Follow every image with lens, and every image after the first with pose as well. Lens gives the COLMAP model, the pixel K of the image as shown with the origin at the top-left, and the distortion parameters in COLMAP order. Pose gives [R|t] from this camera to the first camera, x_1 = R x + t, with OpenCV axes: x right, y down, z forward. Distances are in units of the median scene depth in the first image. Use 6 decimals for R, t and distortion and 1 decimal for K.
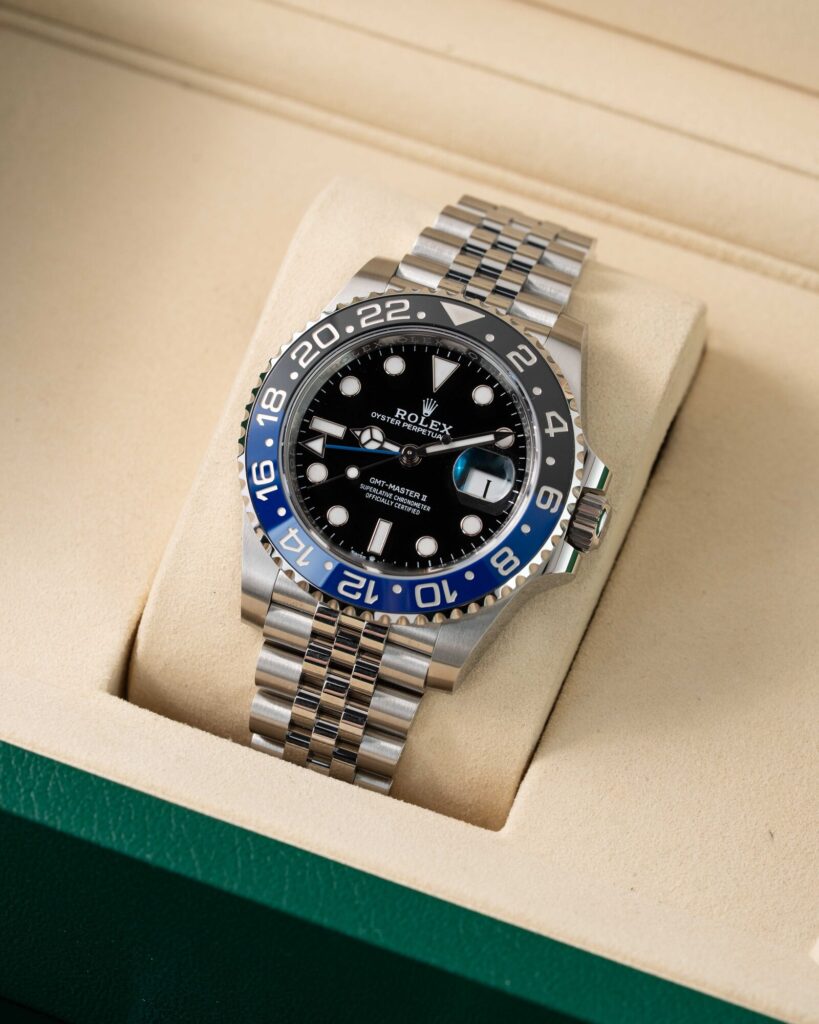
lens RADIAL K [[4966.9, 0, 405.3], [0, 4966.9, 505.1], [0, 0, 1]] dist [0.108253, 0.000000]
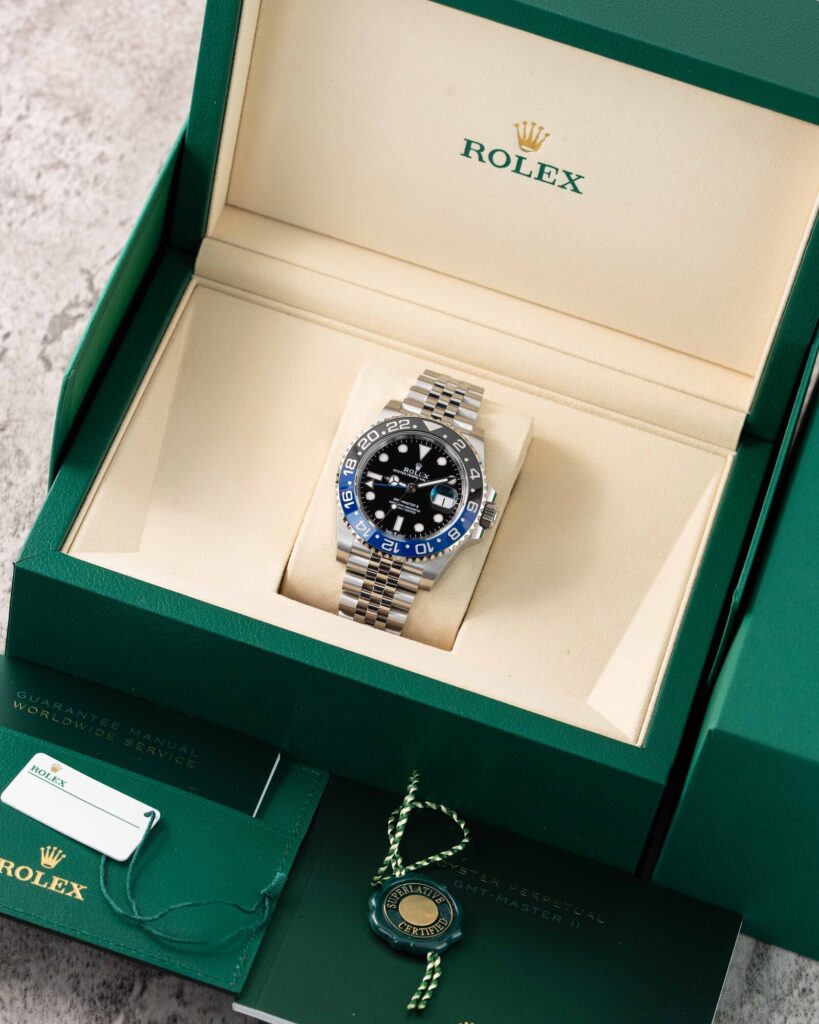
lens RADIAL K [[4966.9, 0, 411.1], [0, 4966.9, 514.3], [0, 0, 1]] dist [0.108253, 0.000000]
pose [[0.996613, -0.007246, 0.081913, -0.186227], [0.006440, 0.999928, 0.010098, -0.020964], [-0.081980, -0.009536, 0.996588, -1.279328]]
